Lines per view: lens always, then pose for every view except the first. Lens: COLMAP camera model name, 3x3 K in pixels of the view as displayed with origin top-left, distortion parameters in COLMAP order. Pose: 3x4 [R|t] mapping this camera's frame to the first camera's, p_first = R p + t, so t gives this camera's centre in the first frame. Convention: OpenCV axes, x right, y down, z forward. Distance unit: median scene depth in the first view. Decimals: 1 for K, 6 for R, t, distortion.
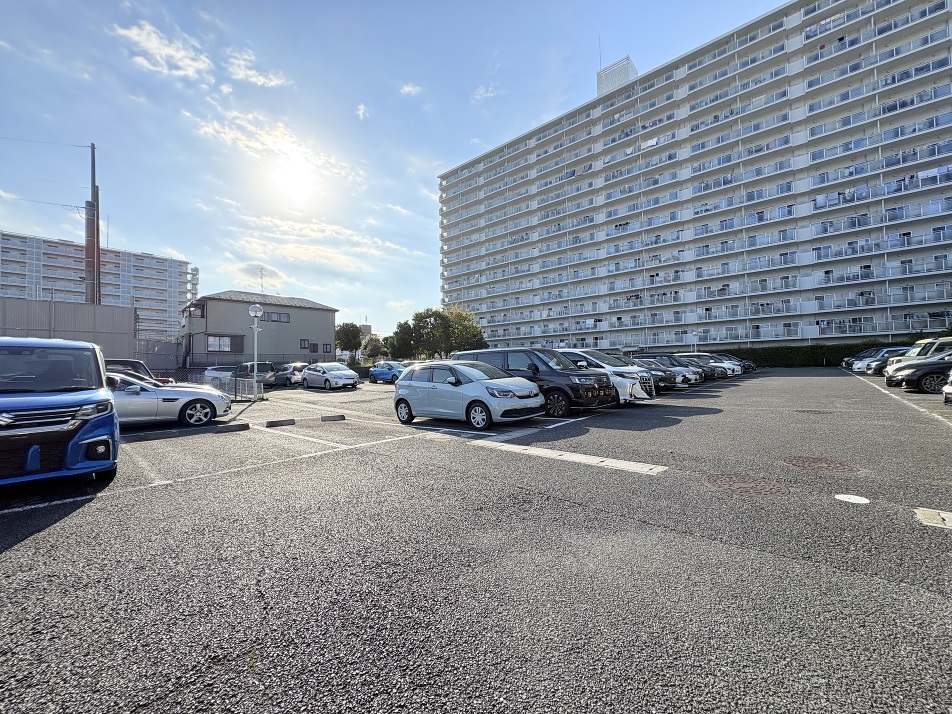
lens RADIAL K [[382.0, 0, 475.5], [0, 382.0, 357.4], [0, 0, 1]] dist [0.000078, 0.000093]
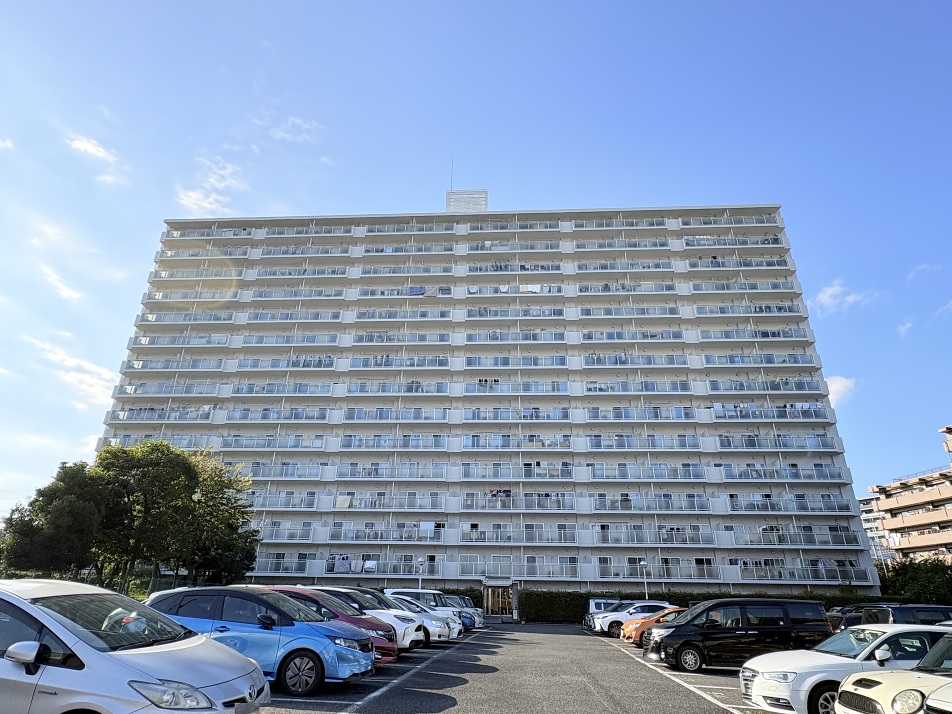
lens RADIAL K [[552.7, 0, 476.7], [0, 552.7, 357.2], [0, 0, 1]] dist [-0.002524, -0.000142]
pose [[0.795563, 0.282586, 0.535934, -0.162026], [-0.051589, 0.912950, -0.404797, 0.006602], [-0.603671, 0.294393, 0.740888, 0.287399]]
